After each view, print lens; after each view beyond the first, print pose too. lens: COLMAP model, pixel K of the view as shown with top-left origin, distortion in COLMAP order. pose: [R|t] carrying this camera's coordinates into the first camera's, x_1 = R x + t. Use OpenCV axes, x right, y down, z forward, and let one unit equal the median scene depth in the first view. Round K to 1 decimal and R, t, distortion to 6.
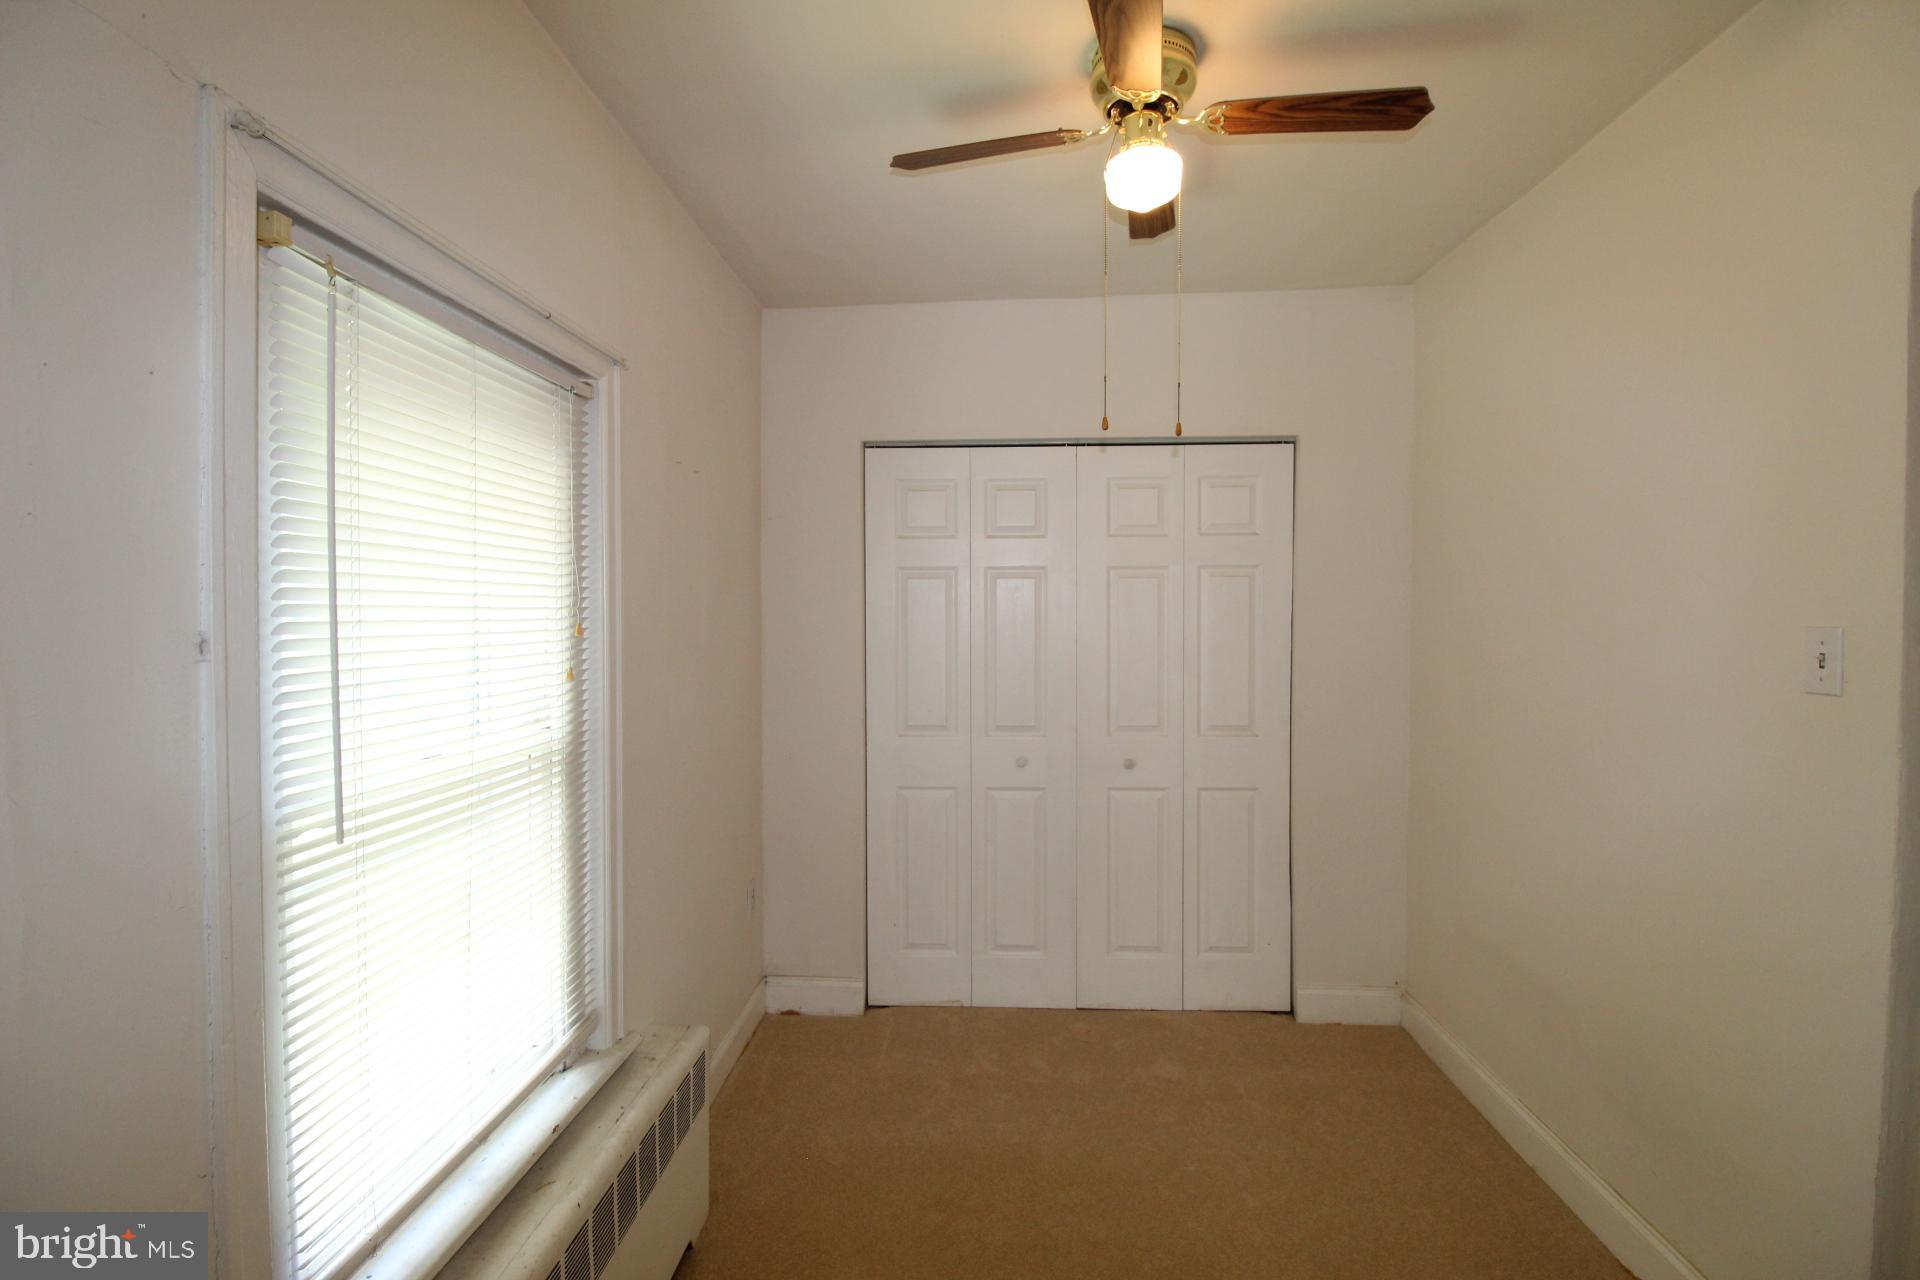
lens RADIAL K [[890.6, 0, 969.2], [0, 890.6, 631.6], [0, 0, 1]] dist [0.001161, -0.016693]
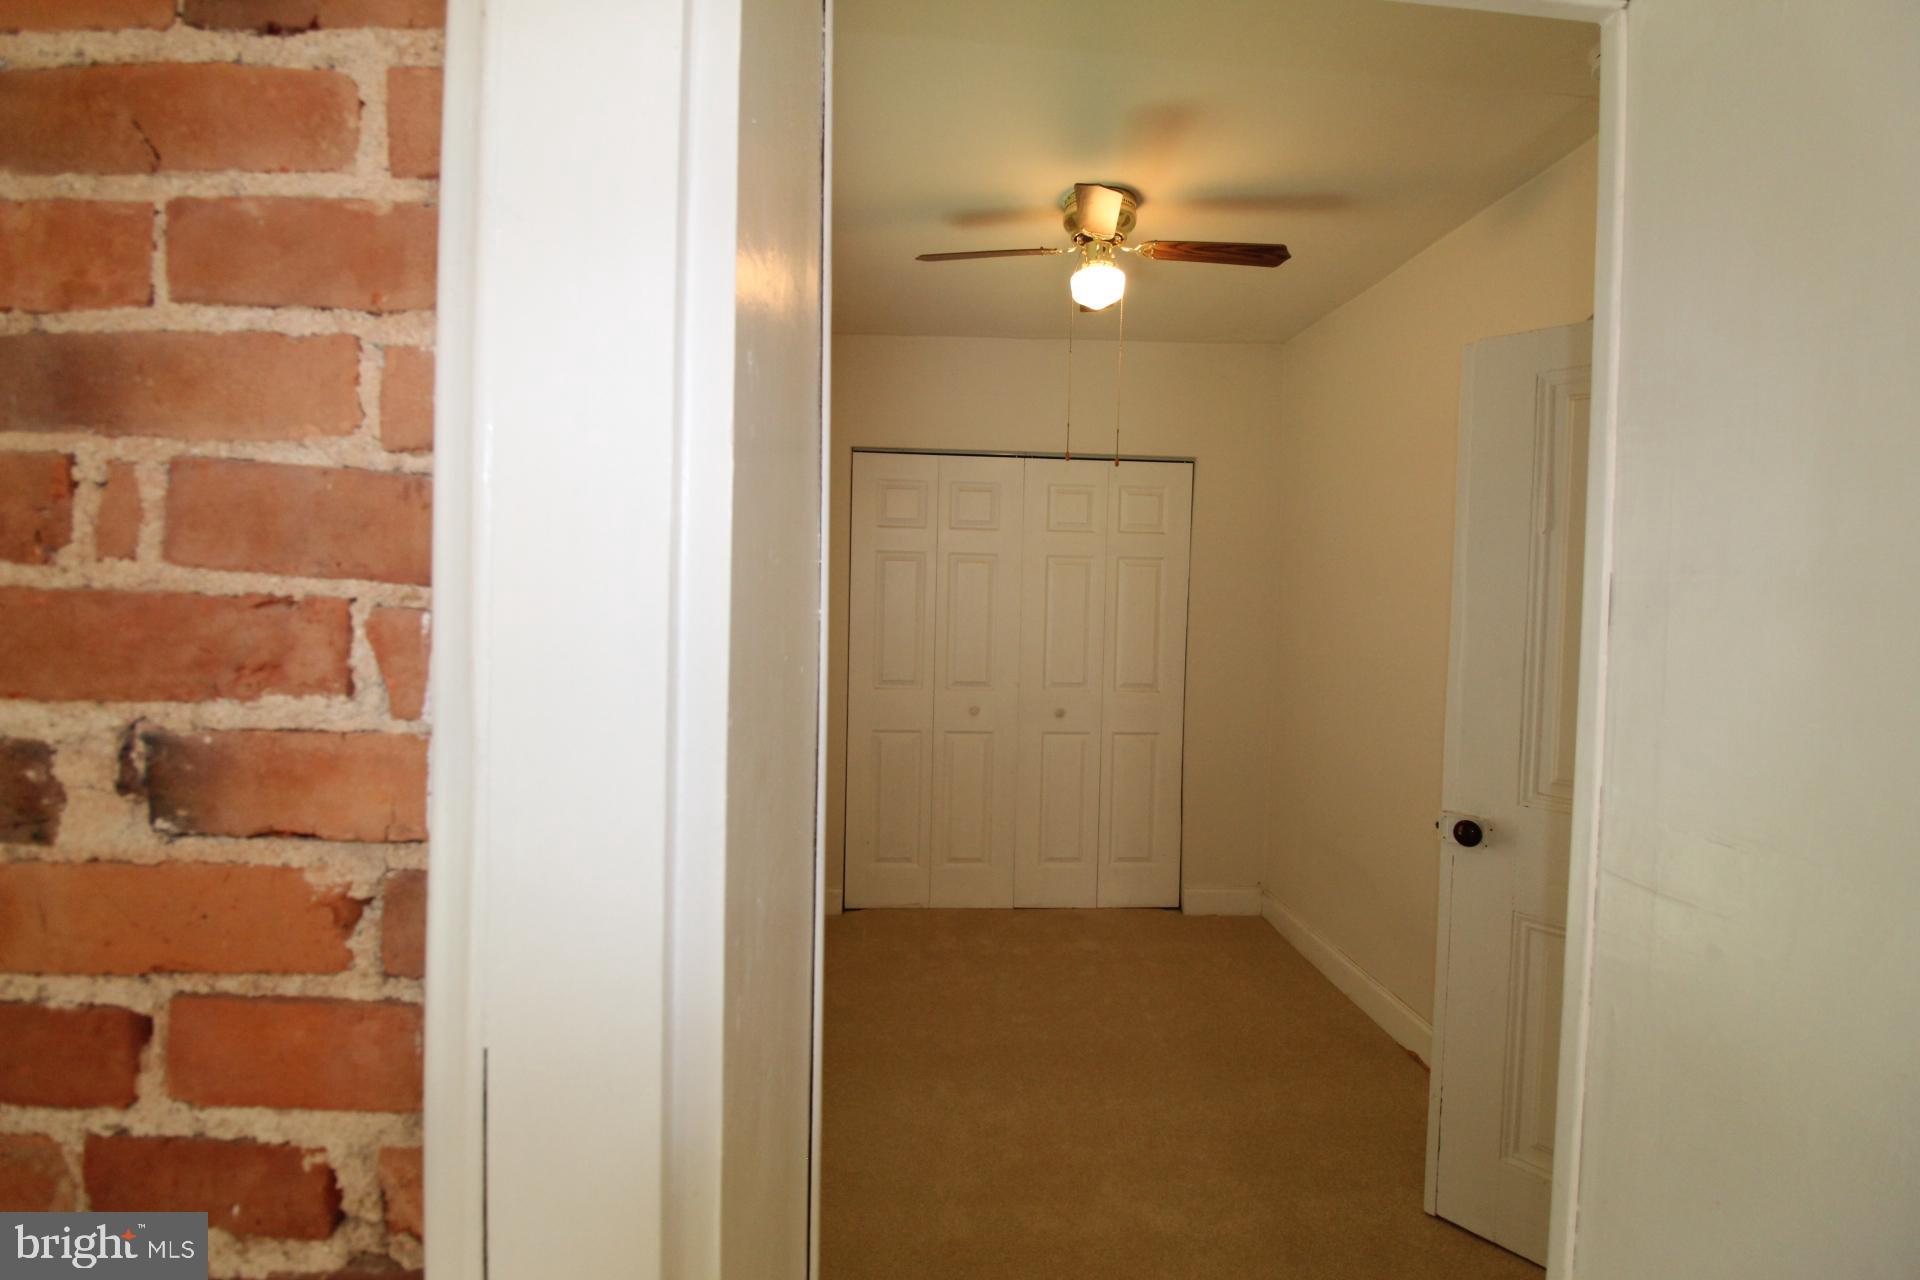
lens RADIAL K [[933.5, 0, 960.0], [0, 933.5, 640.0], [0, 0, 1]] dist [0.002040, 0.000102]
pose [[0.993609, 0.018771, 0.111302, -0.110013], [-0.021367, 0.999526, 0.022170, 0.019828], [-0.110833, -0.024407, 0.993539, -0.294708]]
